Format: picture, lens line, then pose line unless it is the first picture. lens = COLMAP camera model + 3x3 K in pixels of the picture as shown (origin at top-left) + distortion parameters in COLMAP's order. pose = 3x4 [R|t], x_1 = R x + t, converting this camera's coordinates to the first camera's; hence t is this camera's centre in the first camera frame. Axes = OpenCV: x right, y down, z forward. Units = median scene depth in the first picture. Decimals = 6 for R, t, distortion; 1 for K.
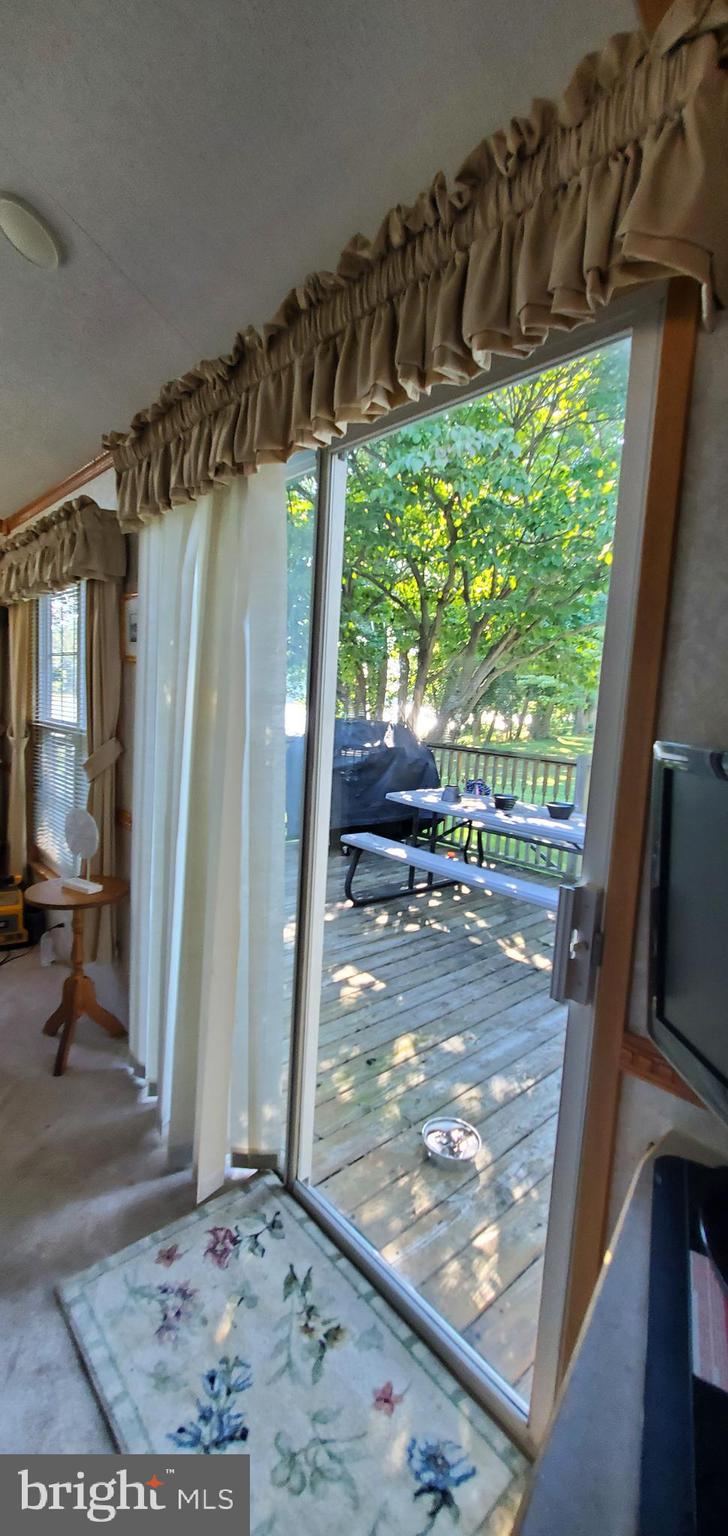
lens RADIAL K [[600.5, 0, 345.8], [0, 600.5, 762.2], [0, 0, 1]] dist [-0.001422, -0.000396]
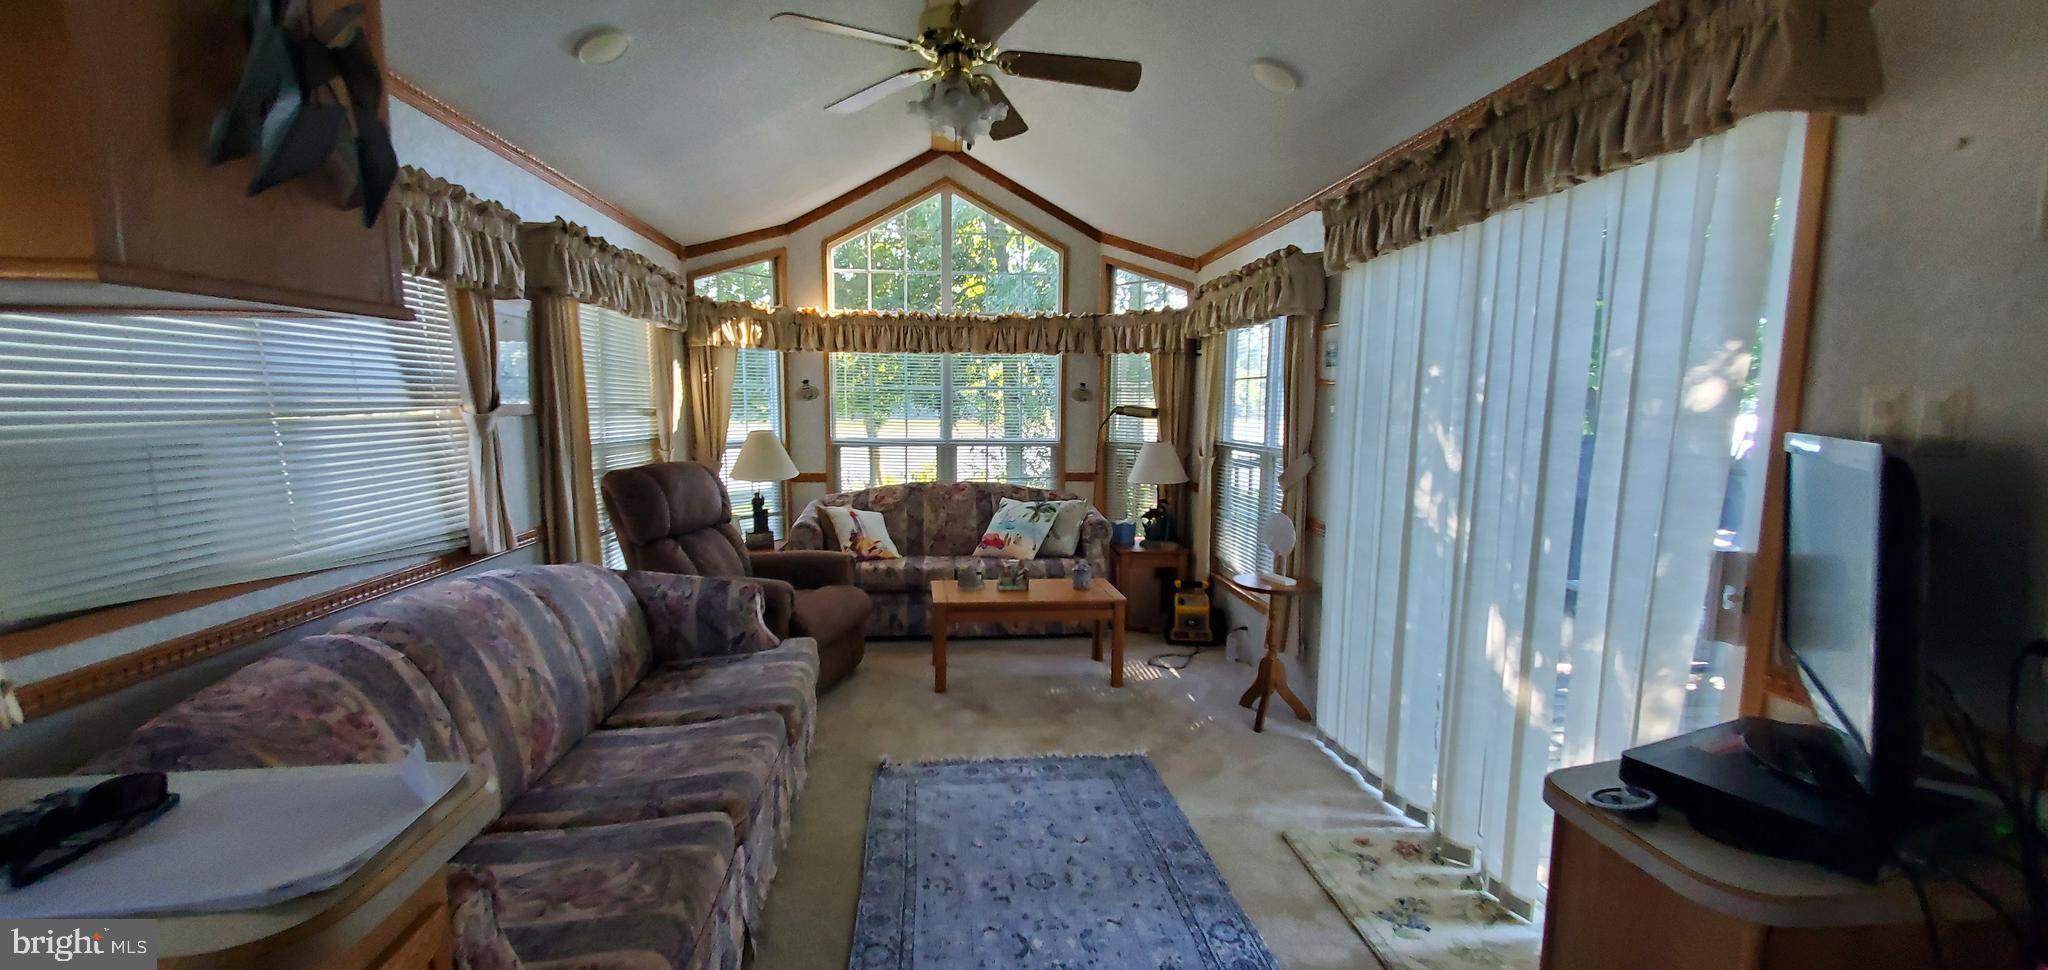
lens RADIAL K [[800.6, 0, 1021.7], [0, 800.6, 502.7], [0, 0, 1]] dist [-0.001422, -0.000396]
pose [[0.803369, 0.024886, -0.594961, 0.103989], [-0.025308, 0.999651, 0.007639, 0.074894], [0.594943, 0.008920, 0.803718, -0.709513]]
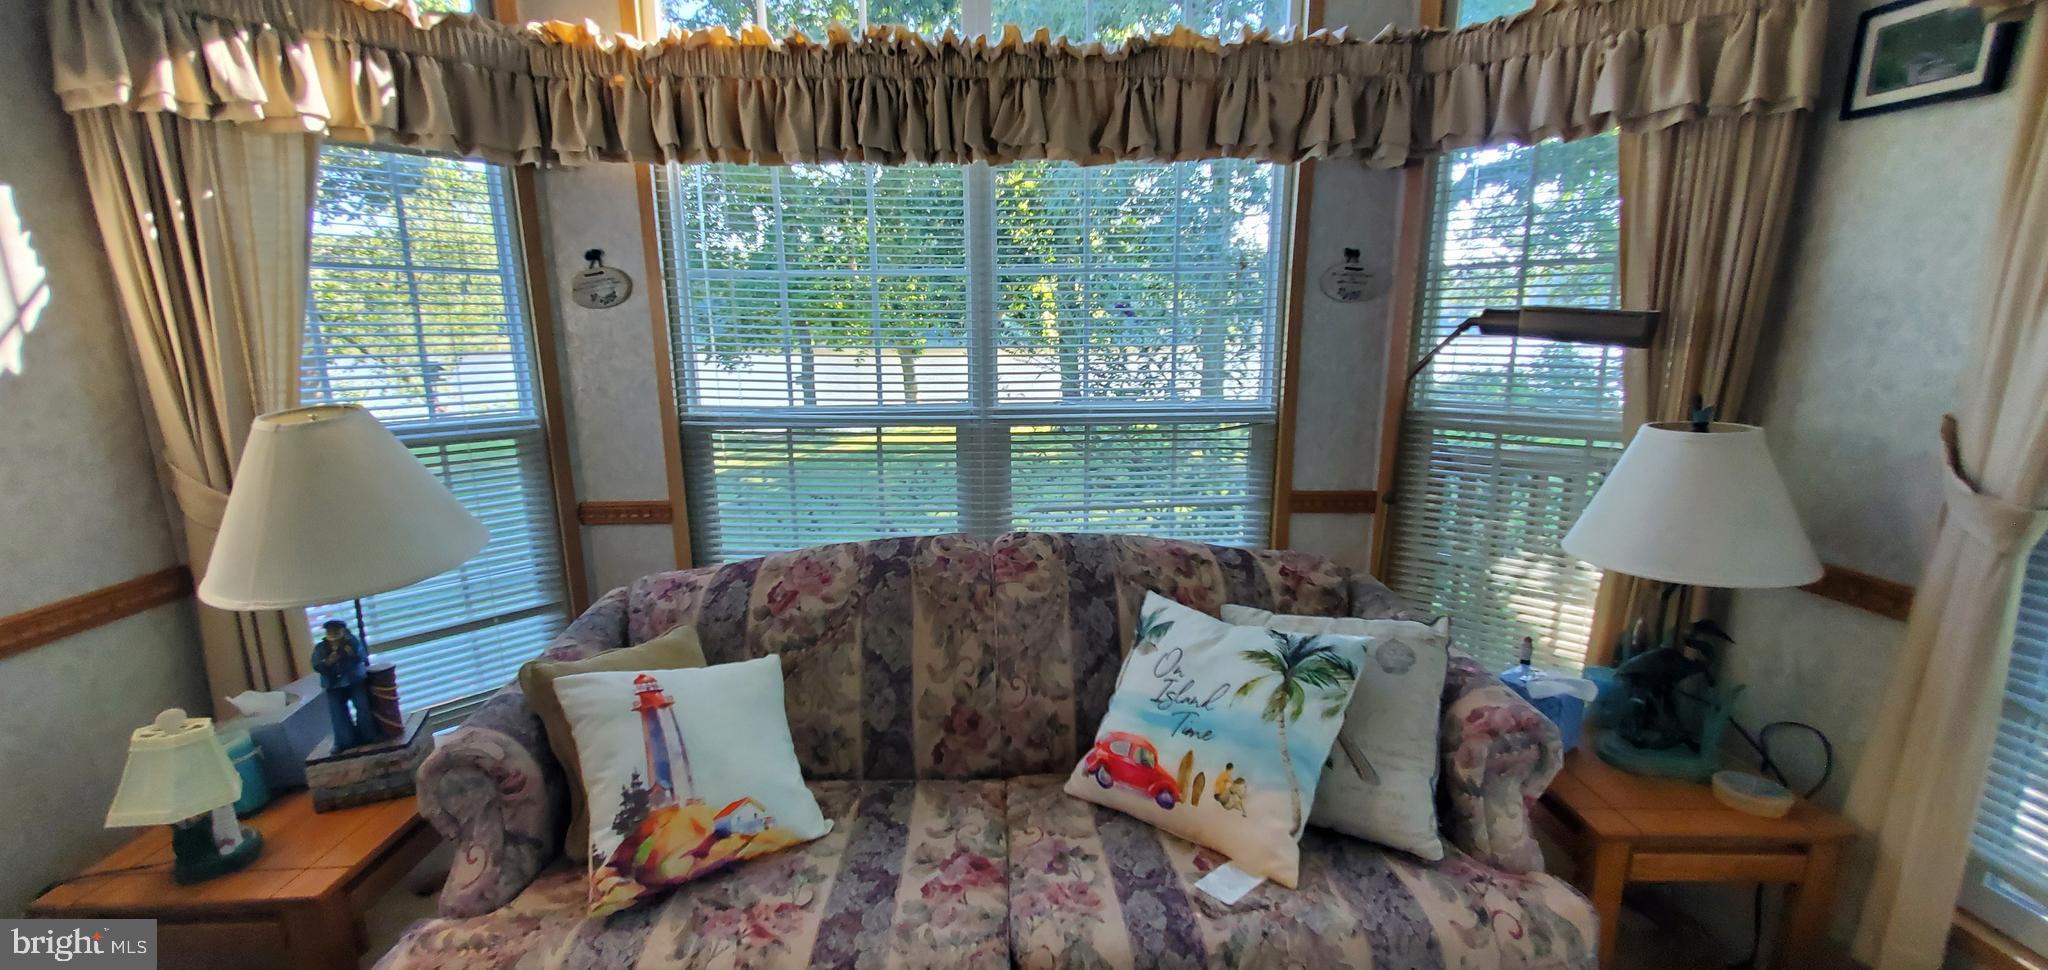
lens RADIAL K [[800.6, 0, 1021.7], [0, 800.6, 502.7], [0, 0, 1]] dist [-0.001422, -0.000396]
pose [[0.767236, 0.075784, -0.636872, -1.249476], [-0.016401, 0.994988, 0.098640, -0.129392], [0.641156, -0.065235, 0.764633, 0.818639]]
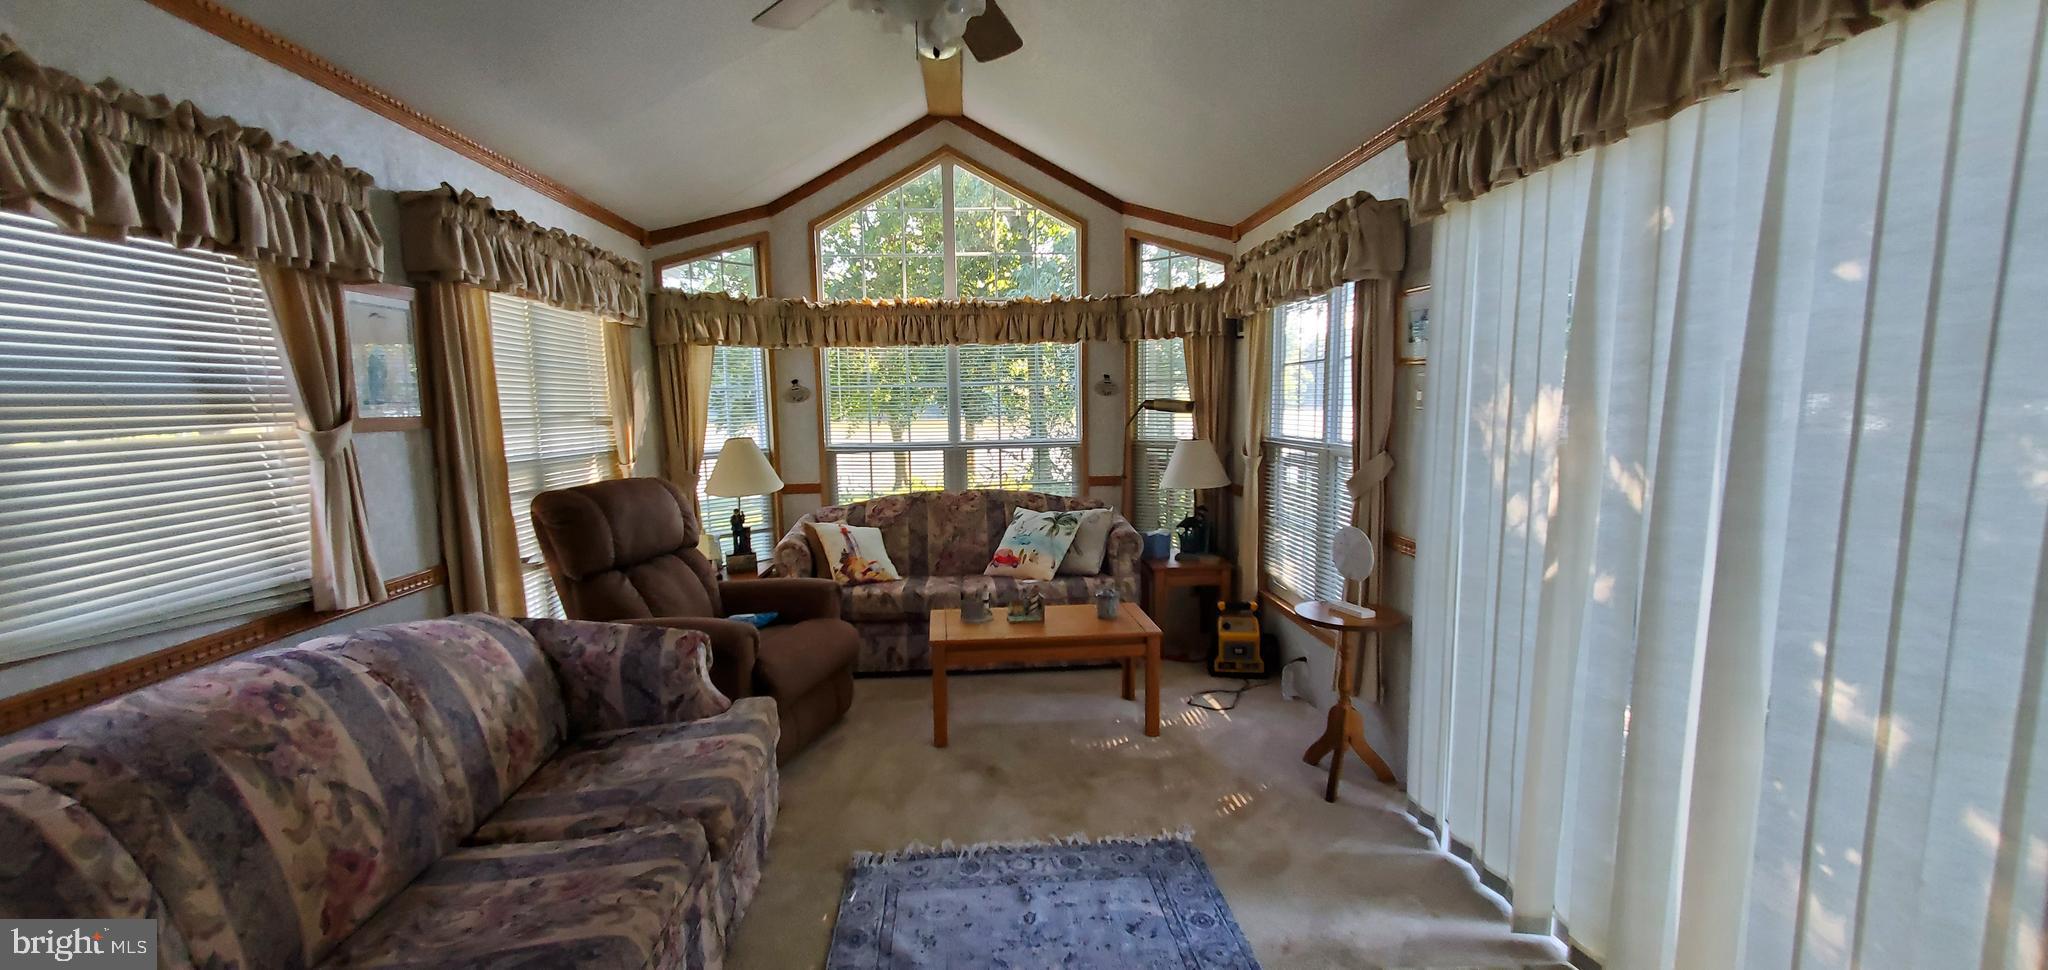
lens RADIAL K [[800.6, 0, 1021.7], [0, 800.6, 502.7], [0, 0, 1]] dist [-0.001422, -0.000396]
pose [[0.780095, 0.010056, -0.625580, -0.081353], [-0.003260, 0.999923, 0.012008, 0.033203], [0.625652, -0.007328, 0.780068, -0.382958]]
